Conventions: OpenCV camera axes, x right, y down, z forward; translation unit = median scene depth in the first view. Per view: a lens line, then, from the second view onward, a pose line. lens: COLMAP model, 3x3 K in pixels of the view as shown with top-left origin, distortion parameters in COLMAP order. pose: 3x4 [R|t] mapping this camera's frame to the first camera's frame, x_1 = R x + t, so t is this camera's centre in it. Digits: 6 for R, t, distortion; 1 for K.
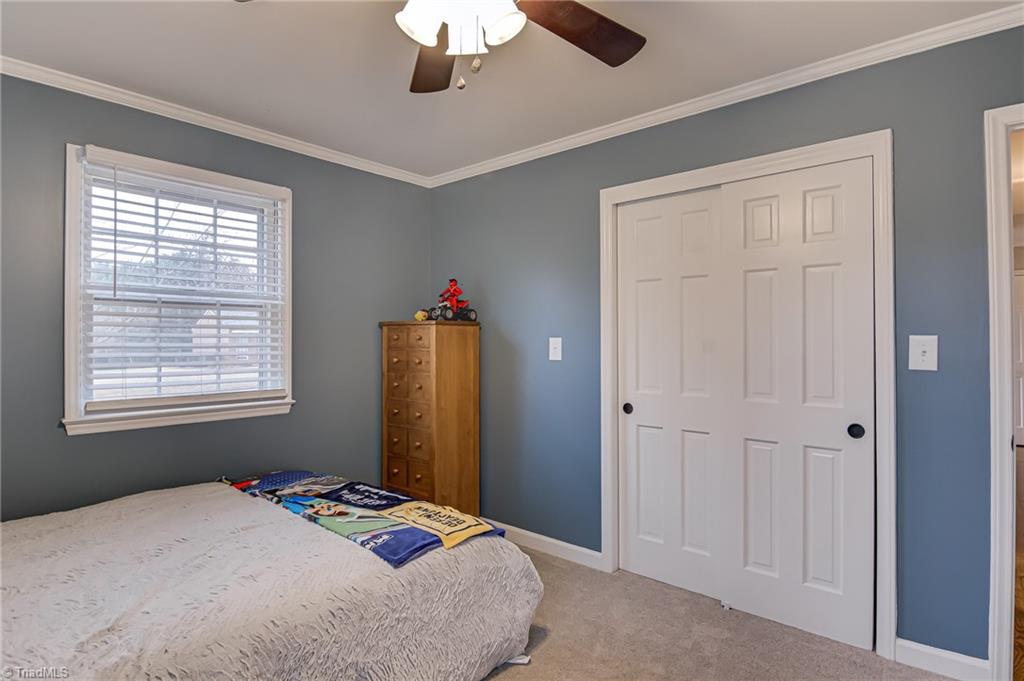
lens RADIAL K [[539.6, 0, 513.4], [0, 539.6, 336.9], [0, 0, 1]] dist [0.015519, -0.026236]
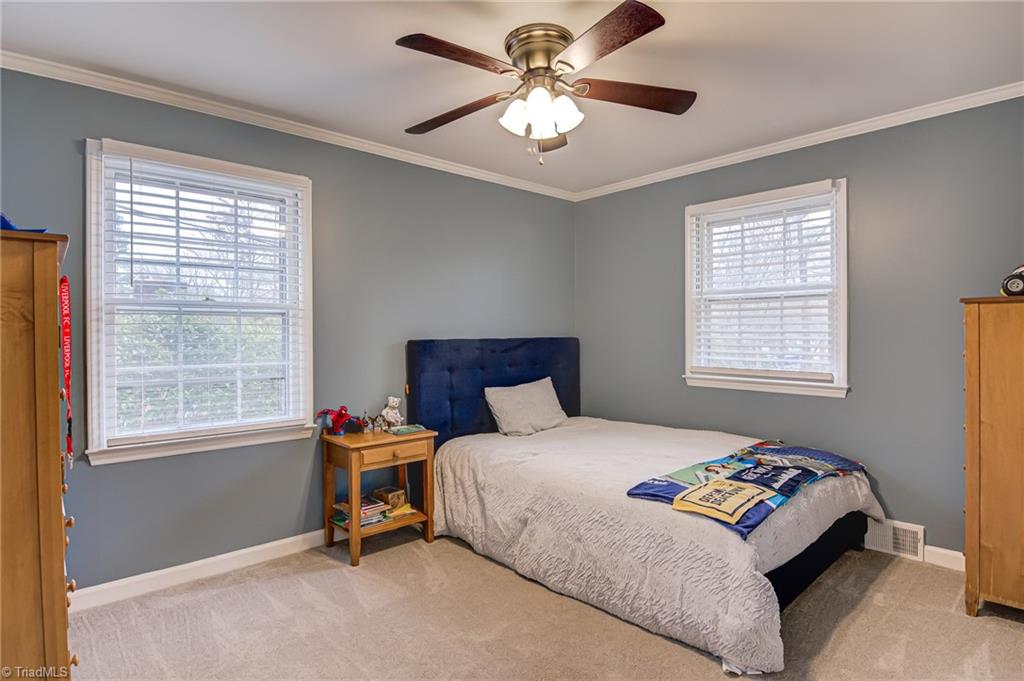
lens RADIAL K [[539.6, 0, 513.4], [0, 539.6, 336.9], [0, 0, 1]] dist [0.015519, -0.026236]
pose [[-0.120408, 0.014115, -0.992624, 0.899680], [0.013594, 0.999829, 0.012568, 0.006101], [0.992631, -0.011980, -0.120579, 0.686279]]
